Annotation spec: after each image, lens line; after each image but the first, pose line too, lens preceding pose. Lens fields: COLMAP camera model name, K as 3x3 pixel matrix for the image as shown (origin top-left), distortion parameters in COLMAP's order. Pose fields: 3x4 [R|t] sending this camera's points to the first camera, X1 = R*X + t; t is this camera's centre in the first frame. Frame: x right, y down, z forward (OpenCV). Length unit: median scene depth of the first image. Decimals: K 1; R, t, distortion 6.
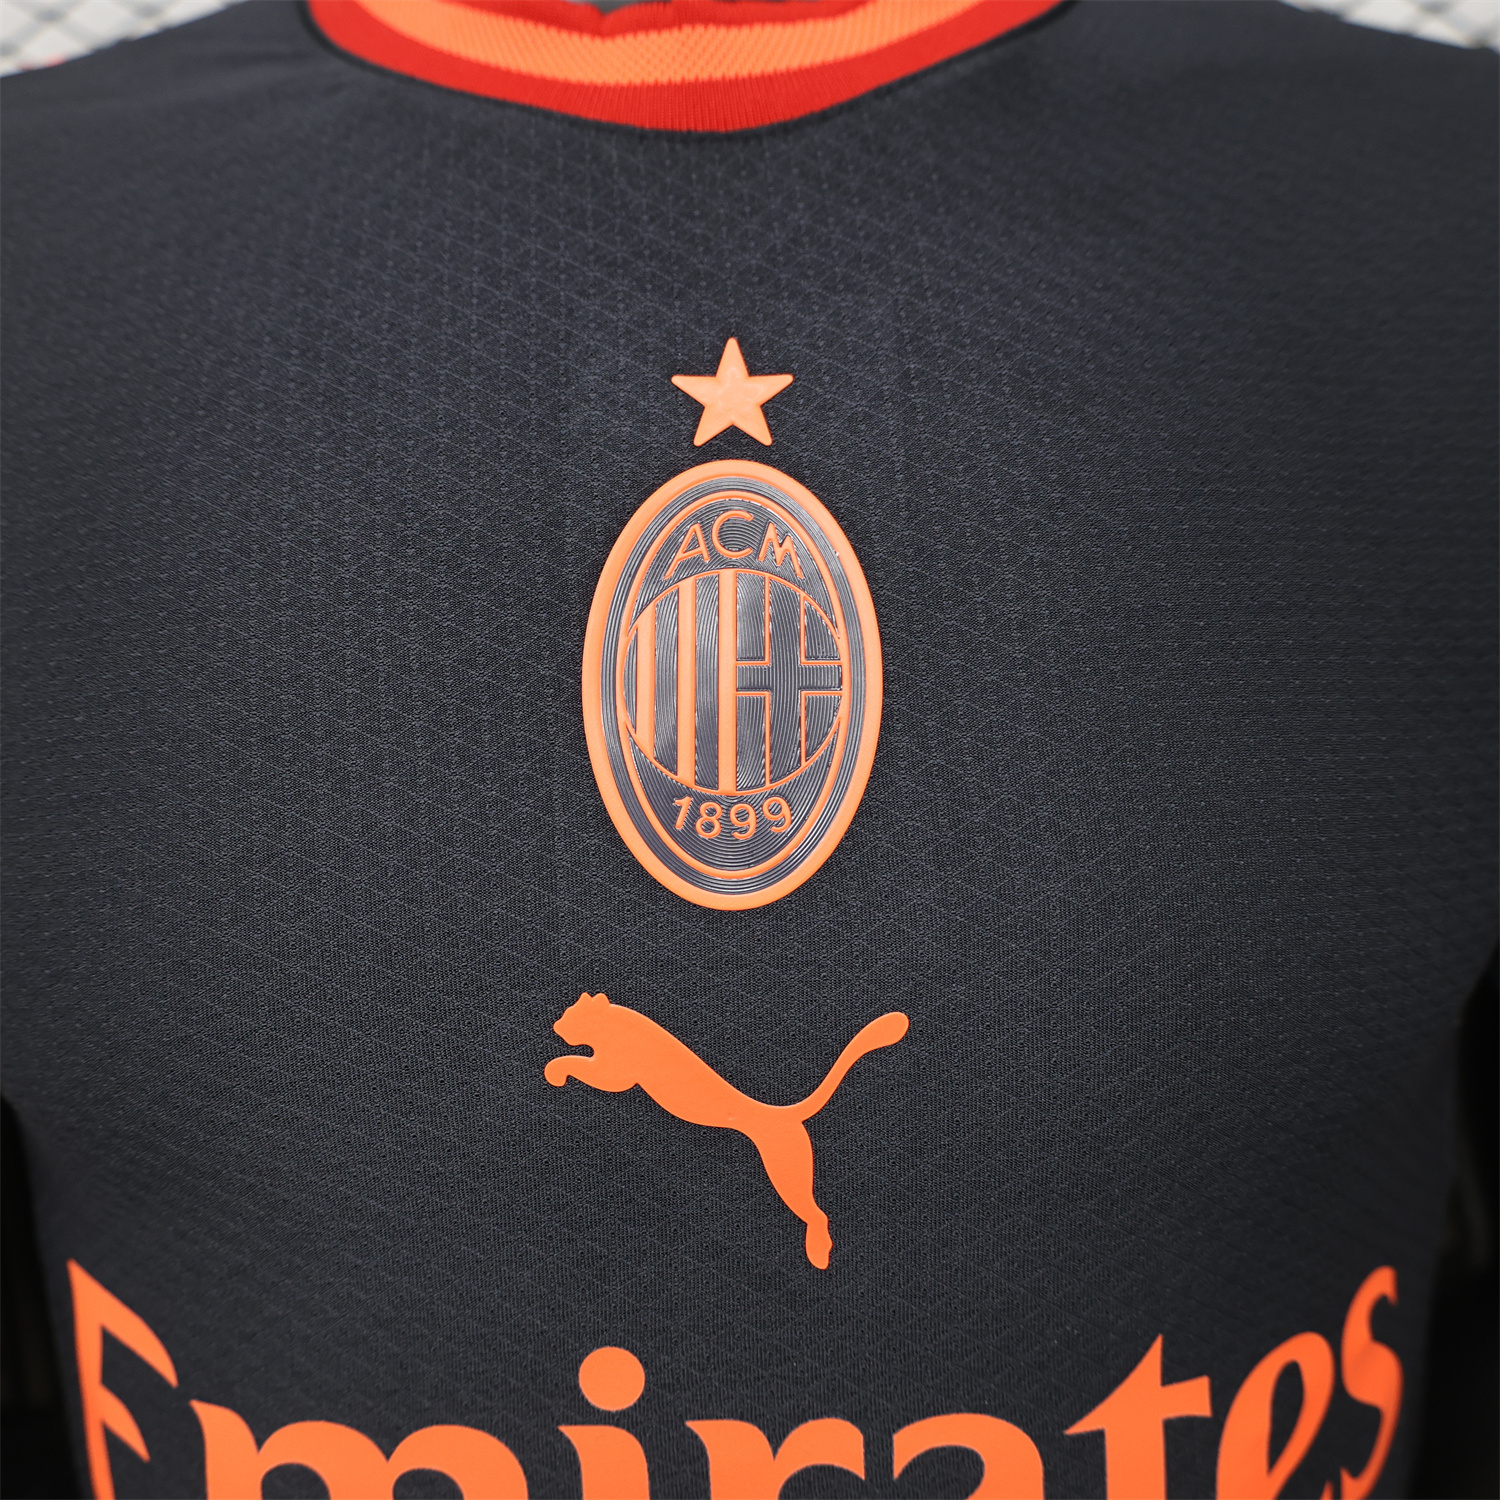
lens RADIAL K [[1520.1, 0, 750.0], [0, 1520.1, 750.0], [0, 0, 1]] dist [0.003405, 0.008474]
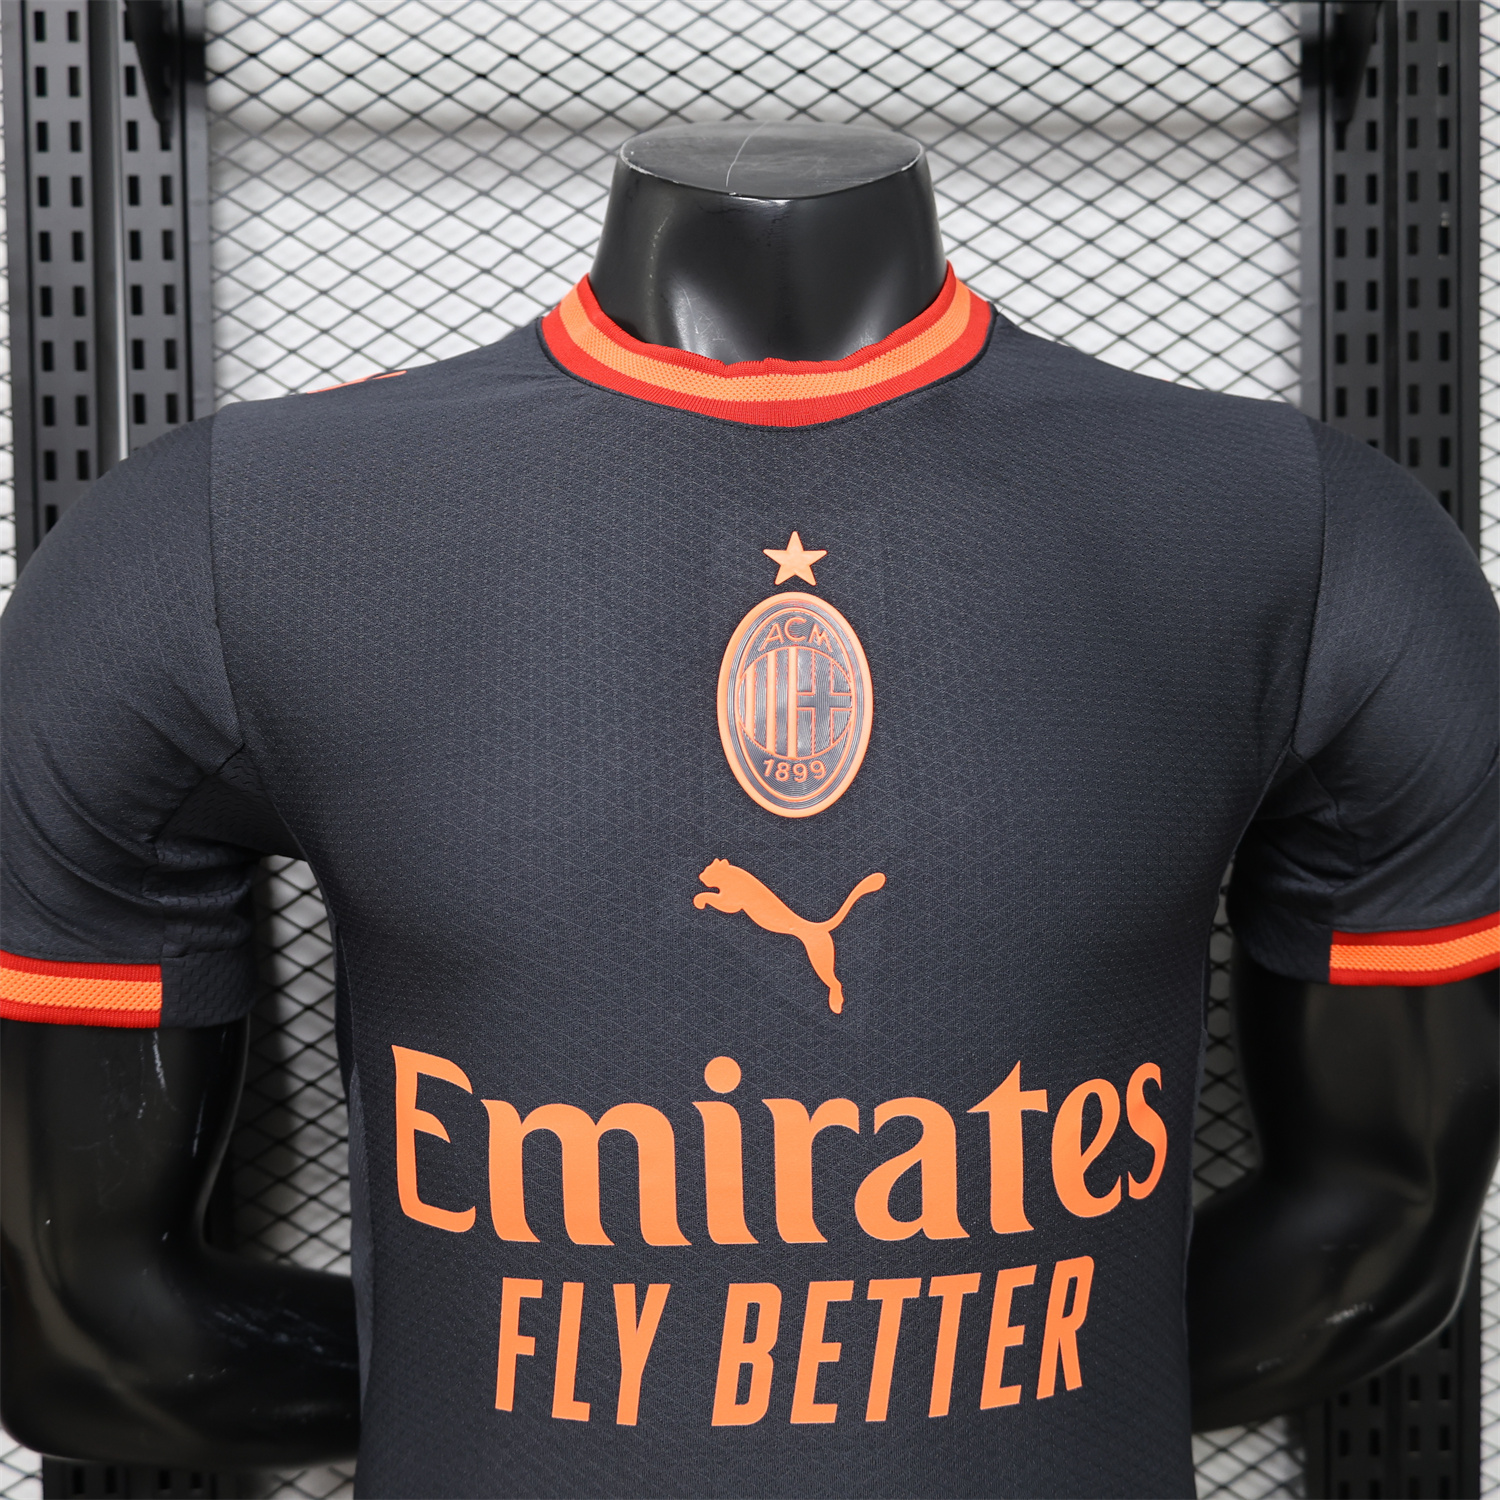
lens RADIAL K [[1520.1, 0, 750.0], [0, 1520.1, 750.0], [0, 0, 1]] dist [0.003405, 0.008474]
pose [[0.999225, 0.025204, 0.030239, -0.123555], [-0.020444, 0.988698, -0.148520, 0.297422], [-0.033640, 0.147787, 0.988447, -0.881358]]
